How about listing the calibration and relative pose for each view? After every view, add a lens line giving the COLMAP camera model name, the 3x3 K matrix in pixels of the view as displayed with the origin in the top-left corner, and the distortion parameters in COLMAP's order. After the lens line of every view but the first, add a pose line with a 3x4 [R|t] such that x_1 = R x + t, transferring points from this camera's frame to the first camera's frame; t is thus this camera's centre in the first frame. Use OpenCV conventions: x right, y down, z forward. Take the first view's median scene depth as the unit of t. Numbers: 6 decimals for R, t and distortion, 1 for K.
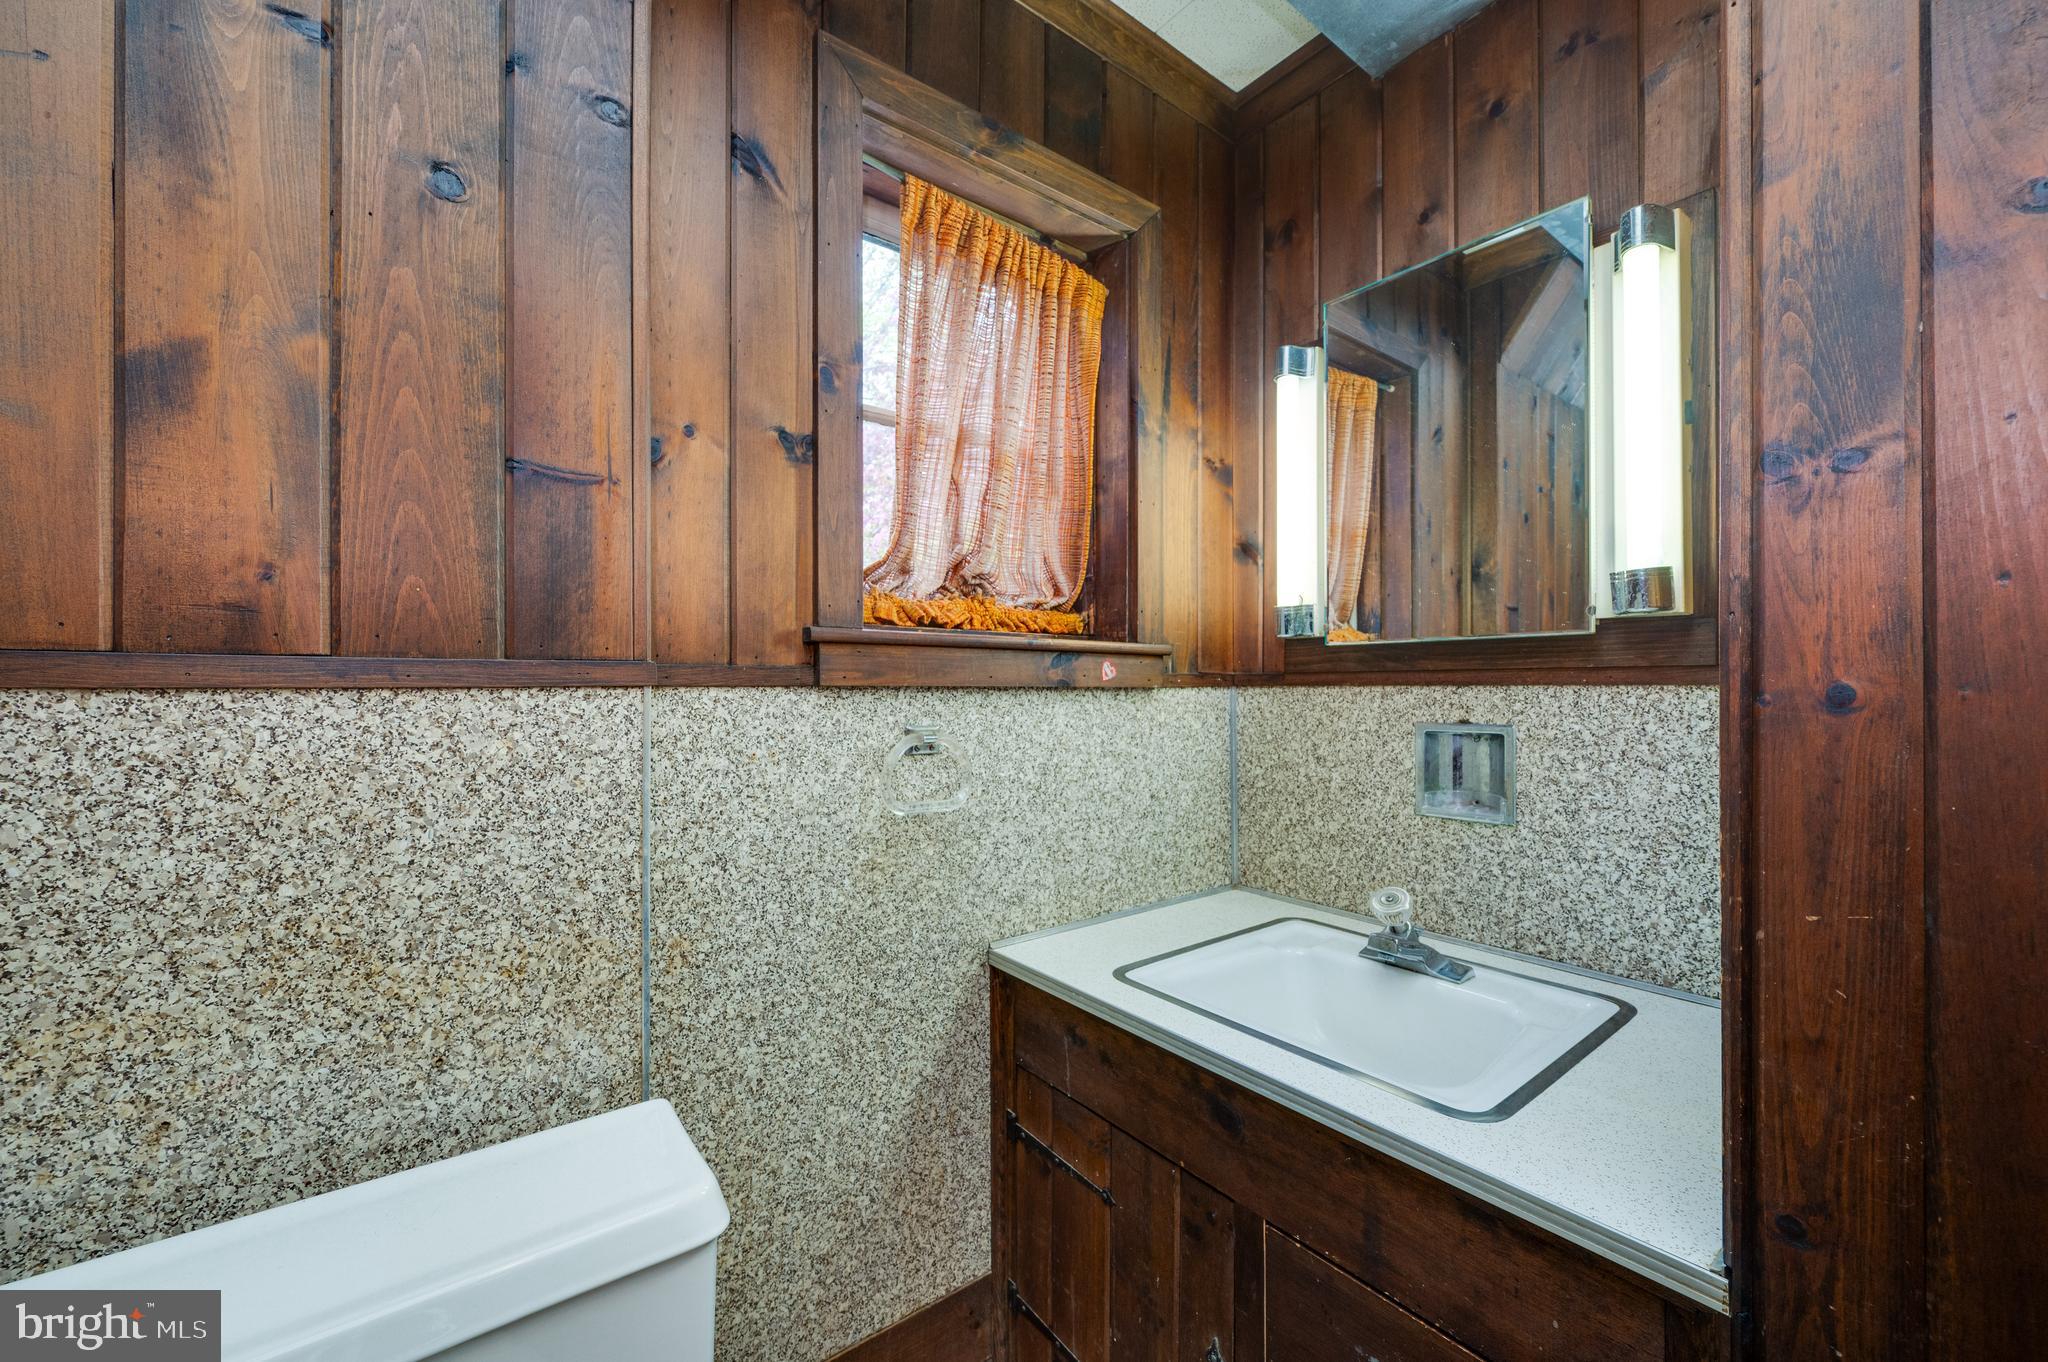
lens RADIAL K [[803.4, 0, 1032.3], [0, 803.4, 683.5], [0, 0, 1]] dist [-0.001008, -0.000611]
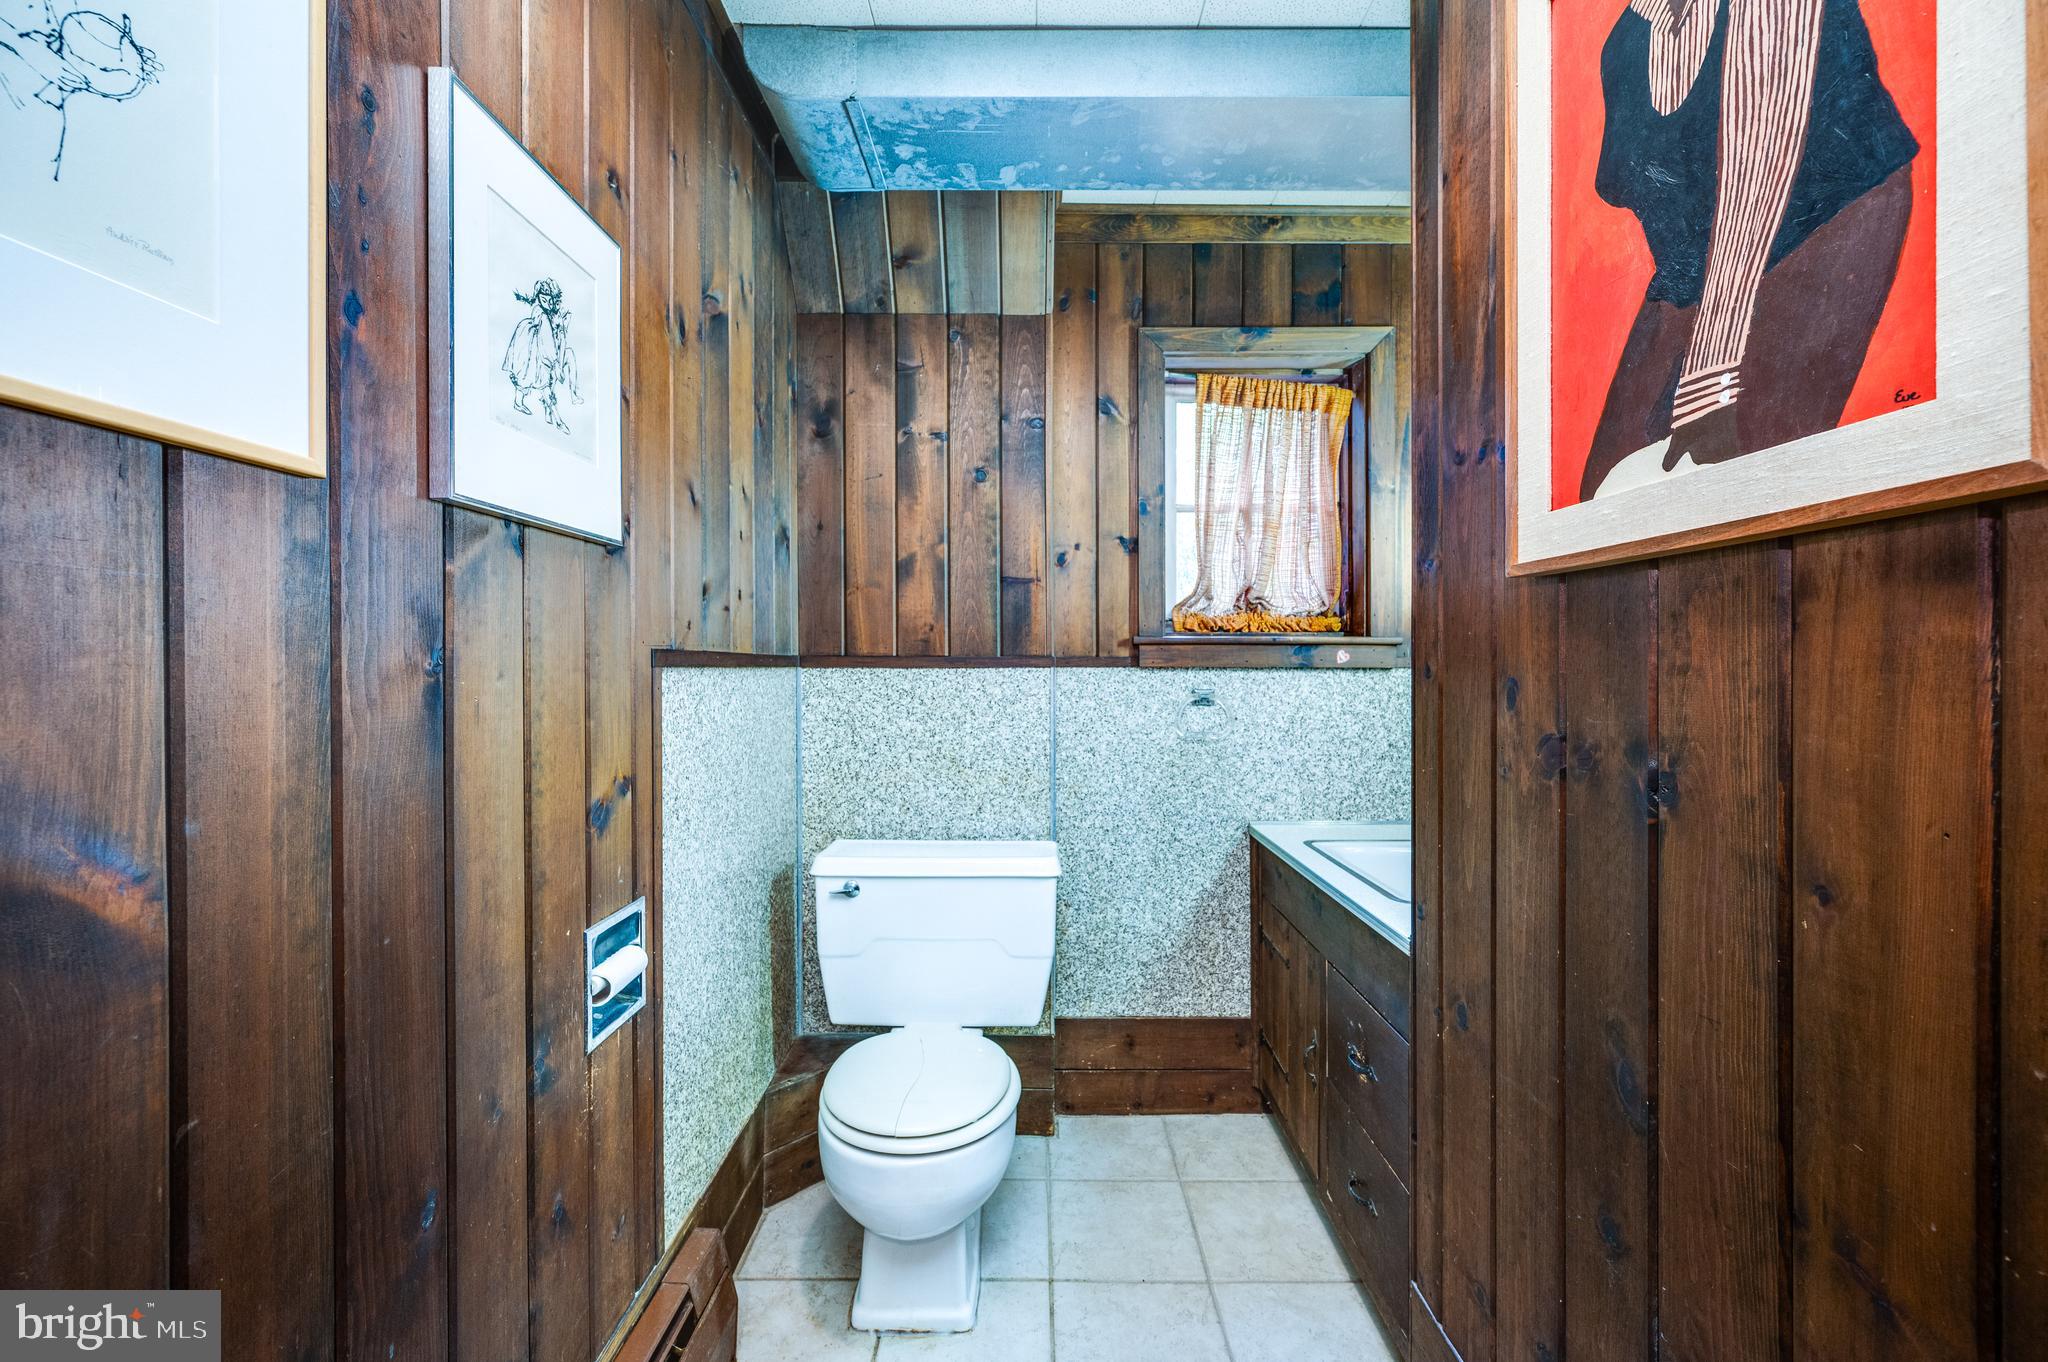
lens RADIAL K [[803.4, 0, 1032.3], [0, 803.4, 683.5], [0, 0, 1]] dist [-0.001008, -0.000611]
pose [[0.788698, 0.011265, -0.614678, 0.680754], [0.002353, 0.999769, 0.021341, 0.001377], [0.614776, -0.018278, 0.788490, -0.650801]]
